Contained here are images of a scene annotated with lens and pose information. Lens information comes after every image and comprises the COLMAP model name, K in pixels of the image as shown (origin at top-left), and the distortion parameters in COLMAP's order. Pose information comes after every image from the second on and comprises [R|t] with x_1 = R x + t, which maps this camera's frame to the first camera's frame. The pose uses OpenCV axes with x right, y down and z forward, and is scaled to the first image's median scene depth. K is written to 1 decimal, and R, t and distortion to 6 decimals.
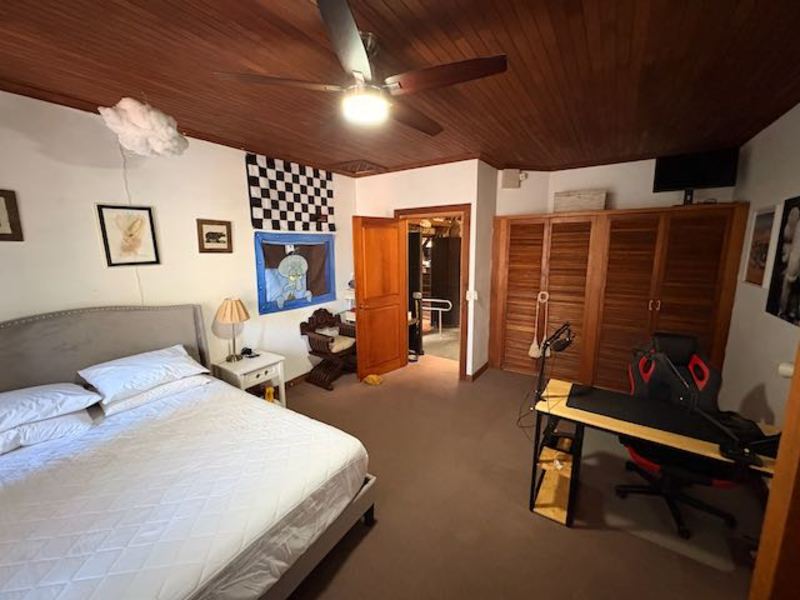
lens RADIAL K [[319.4, 0, 398.1], [0, 319.4, 297.4], [0, 0, 1]] dist [0.004235, 0.000296]
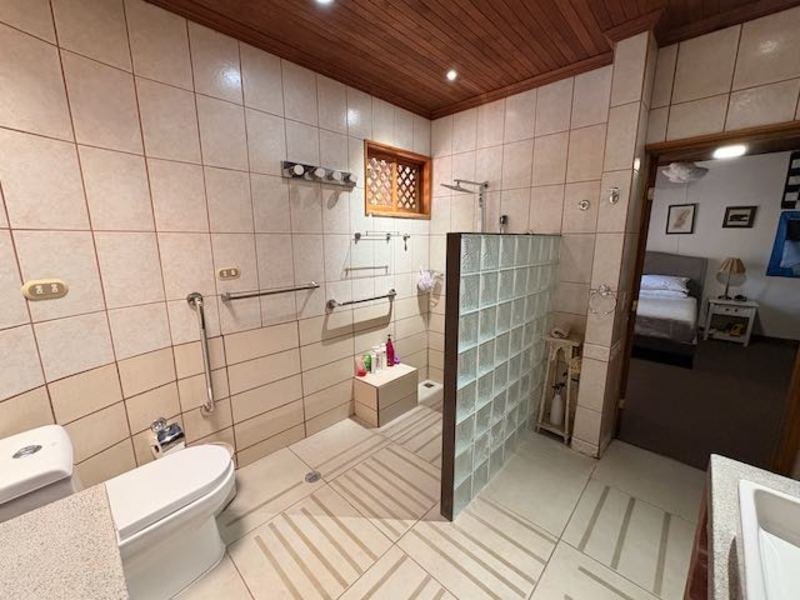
lens RADIAL K [[319.4, 0, 400.1], [0, 319.4, 298.0], [0, 0, 1]] dist [0.004235, 0.000296]
pose [[-0.174238, 0.193148, -0.965575, 1.290482], [-0.159034, 0.962182, 0.221167, 0.104201], [0.971776, 0.192095, -0.136931, -0.310533]]
